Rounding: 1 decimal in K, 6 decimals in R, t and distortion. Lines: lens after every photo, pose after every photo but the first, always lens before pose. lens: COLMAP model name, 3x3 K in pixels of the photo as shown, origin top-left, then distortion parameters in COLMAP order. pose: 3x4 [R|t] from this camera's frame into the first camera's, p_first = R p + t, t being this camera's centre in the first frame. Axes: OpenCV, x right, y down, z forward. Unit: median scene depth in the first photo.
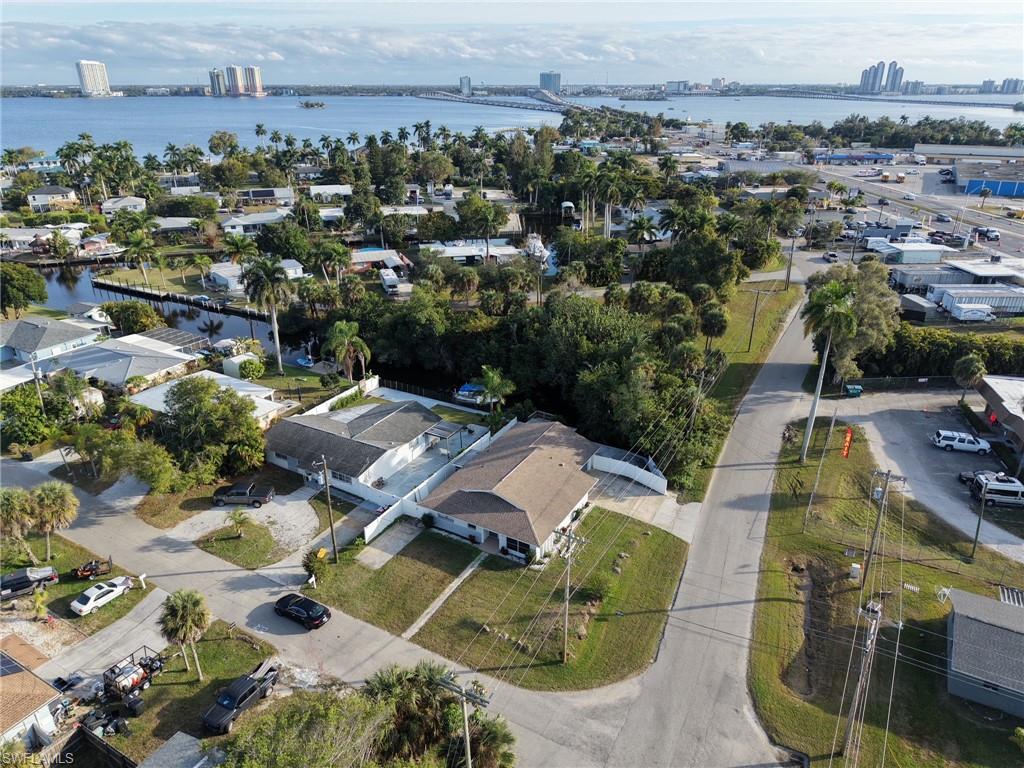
lens RADIAL K [[690.3, 0, 512.0], [0, 690.3, 384.0], [0, 0, 1]] dist [-0.000173, -0.002393]
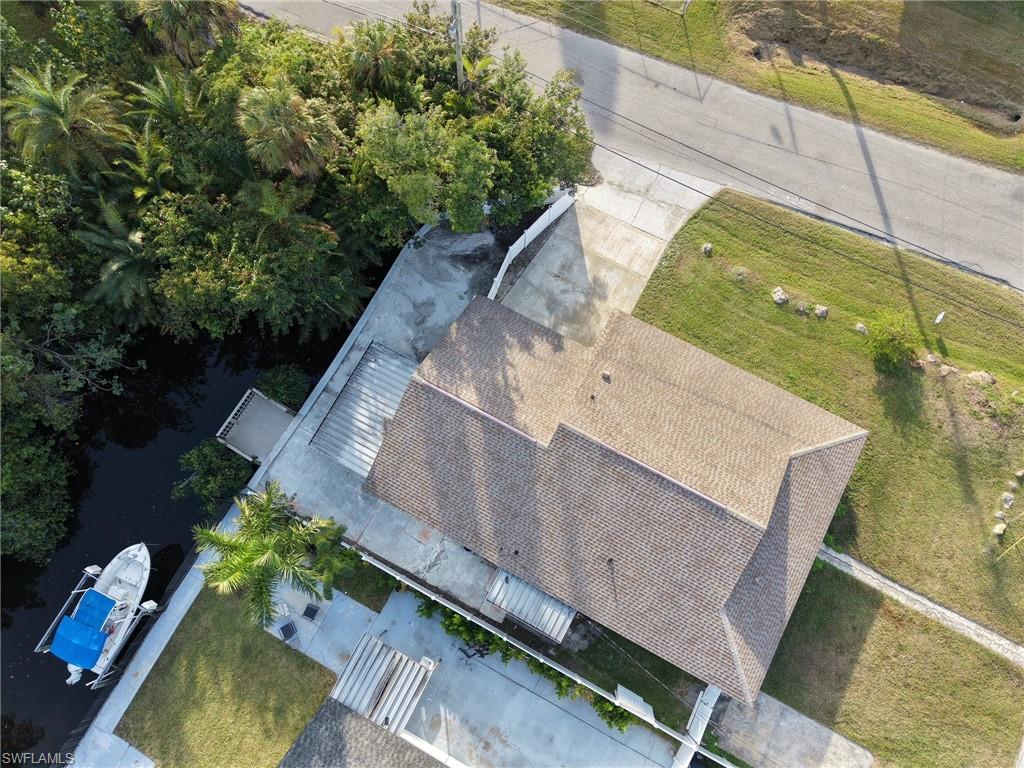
lens RADIAL K [[684.6, 0, 512.0], [0, 684.6, 384.0], [0, 0, 1]] dist [0.050676, -0.054910]
pose [[-0.032033, -0.970448, 0.239173, -0.038046], [0.412317, 0.205155, 0.887641, -0.330492], [-0.910477, 0.127049, 0.393561, 0.949696]]
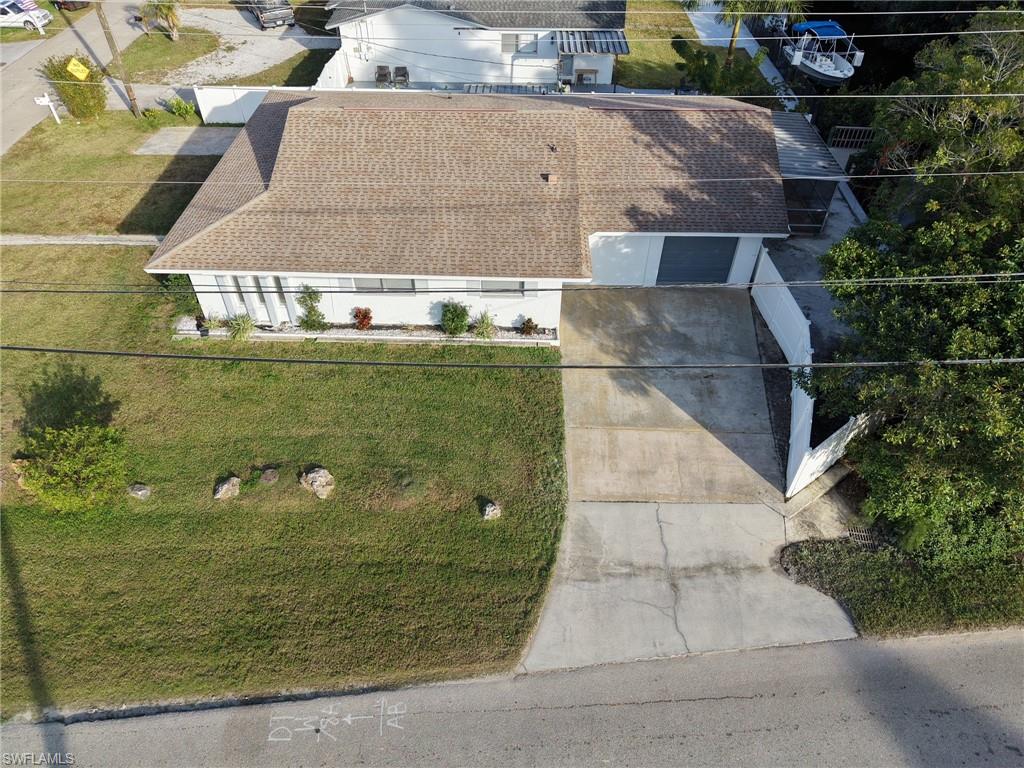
lens RADIAL K [[684.6, 0, 512.0], [0, 684.6, 384.0], [0, 0, 1]] dist [0.050676, -0.054910]
pose [[0.485560, 0.610514, -0.625704, 0.343084], [-0.357142, 0.791821, 0.495448, 0.048147], [0.797923, -0.017104, 0.602517, 0.860813]]
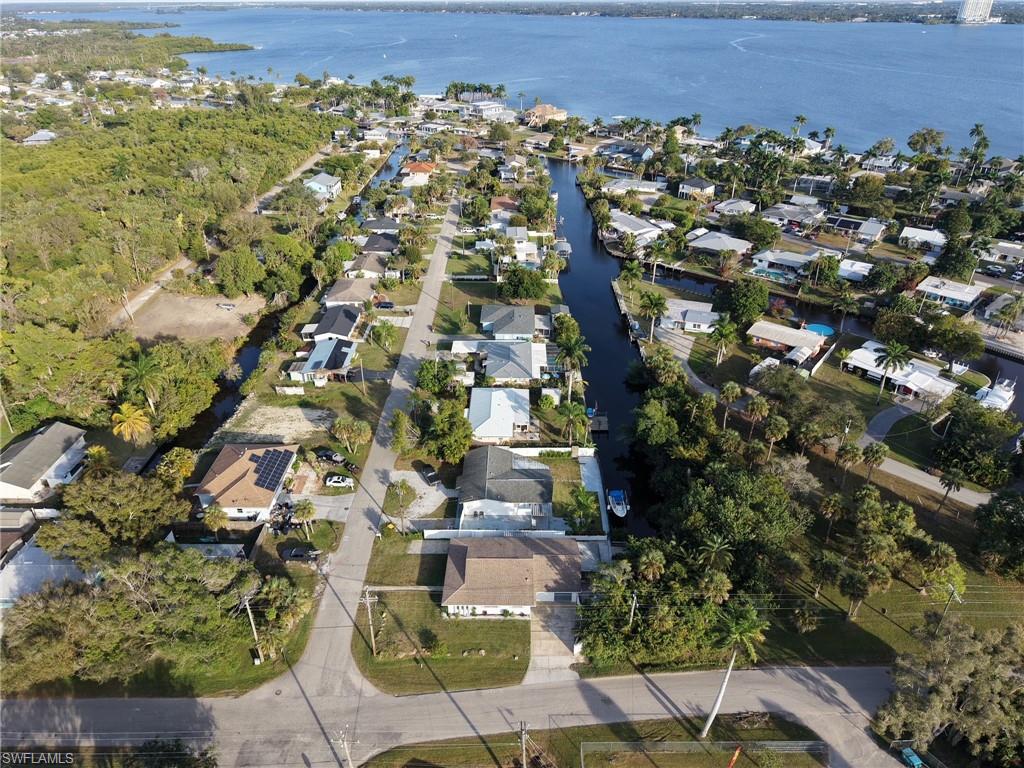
lens RADIAL K [[684.6, 0, 512.0], [0, 684.6, 384.0], [0, 0, 1]] dist [0.050676, -0.054910]
pose [[0.491513, 0.424841, -0.760214, 1.018825], [-0.347927, 0.896038, 0.275795, -0.651474], [0.798349, 0.128941, 0.588228, 0.120617]]
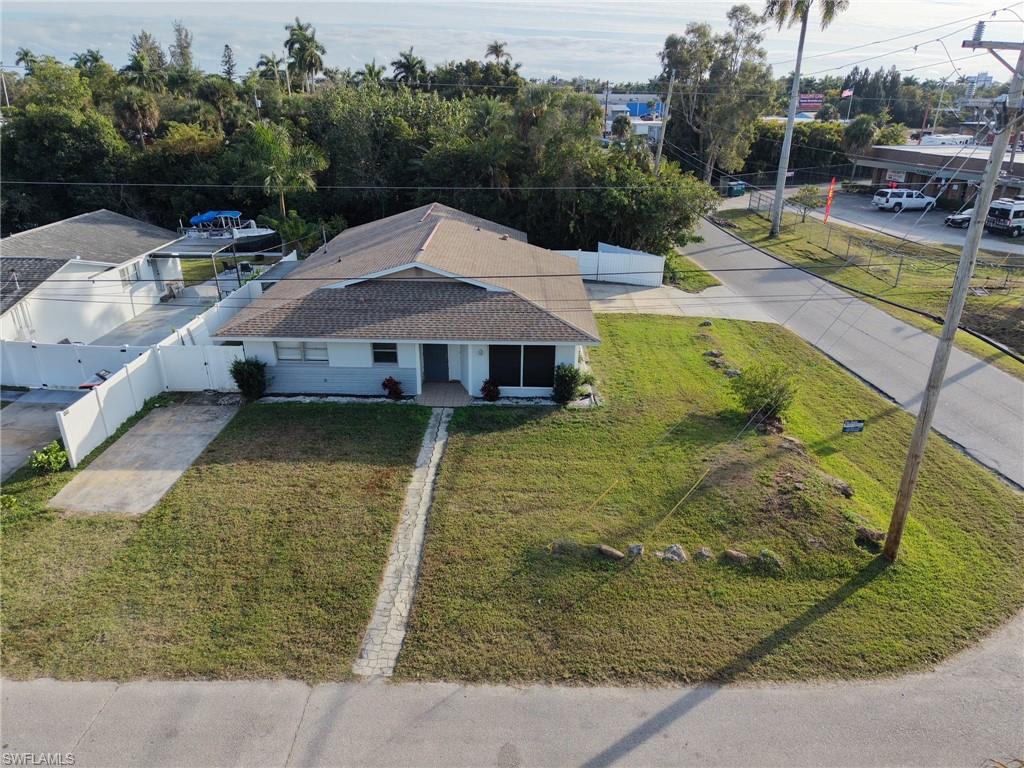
lens RADIAL K [[690.3, 0, 512.0], [0, 690.3, 384.0], [0, 0, 1]] dist [-0.000173, -0.002393]
pose [[0.874089, -0.183026, 0.449967, -0.169125], [0.186591, 0.981746, 0.036864, 0.217662], [-0.448501, 0.051737, 0.892284, 0.617467]]
